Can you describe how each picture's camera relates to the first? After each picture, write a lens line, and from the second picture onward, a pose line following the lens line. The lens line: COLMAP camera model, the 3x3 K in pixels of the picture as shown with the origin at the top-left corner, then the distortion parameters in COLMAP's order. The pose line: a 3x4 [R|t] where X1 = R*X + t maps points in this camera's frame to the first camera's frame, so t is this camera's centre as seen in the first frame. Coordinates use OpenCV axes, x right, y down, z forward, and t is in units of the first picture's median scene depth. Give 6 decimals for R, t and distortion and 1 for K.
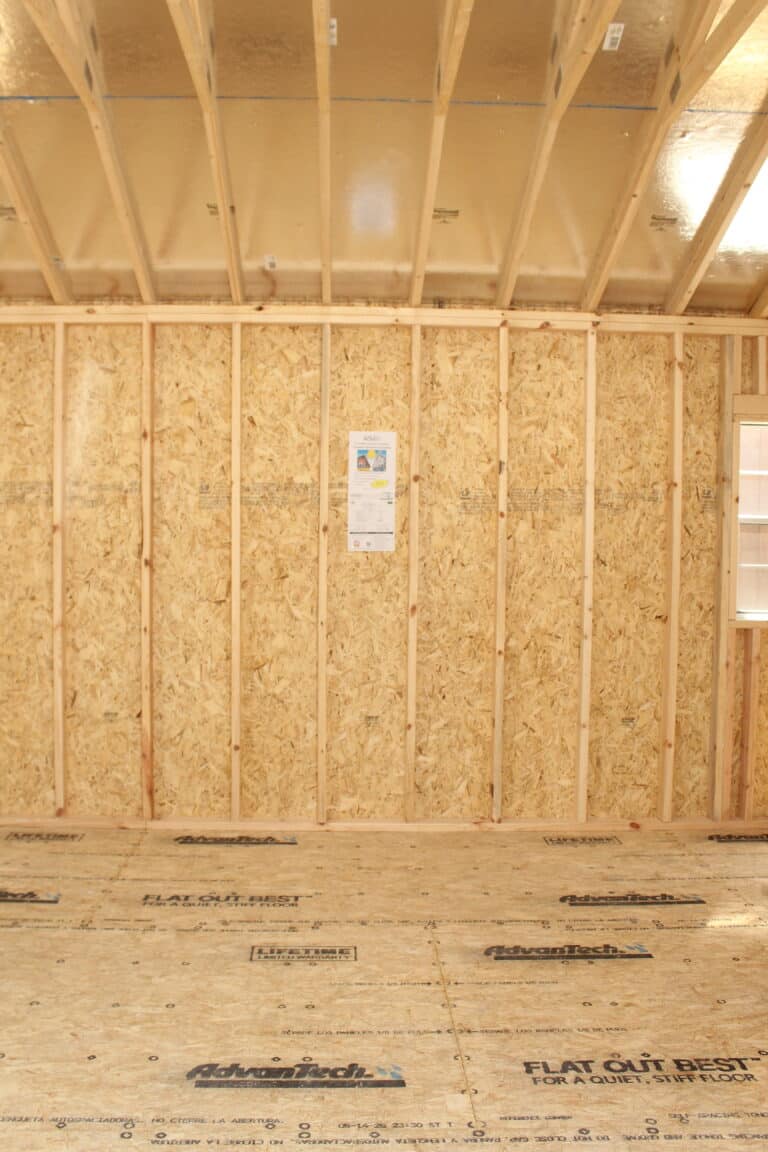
lens RADIAL K [[999.7, 0, 384.2], [0, 999.7, 581.6], [0, 0, 1]] dist [-0.144877, 0.117536]
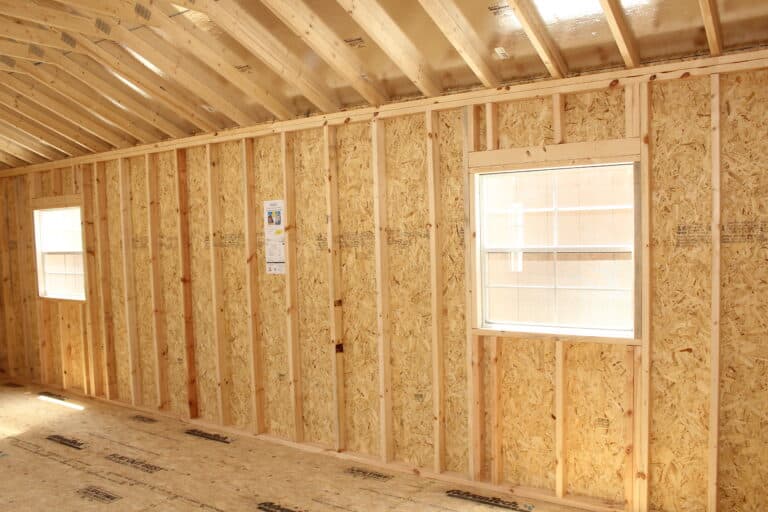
lens RADIAL K [[666.5, 0, 380.3], [0, 666.5, 284.9], [0, 0, 1]] dist [-0.144877, 0.117536]
pose [[0.799774, 0.016206, -0.600083, 0.773651], [0.007410, 0.999293, 0.036862, -0.050962], [0.600256, -0.033928, 0.799088, 0.235053]]
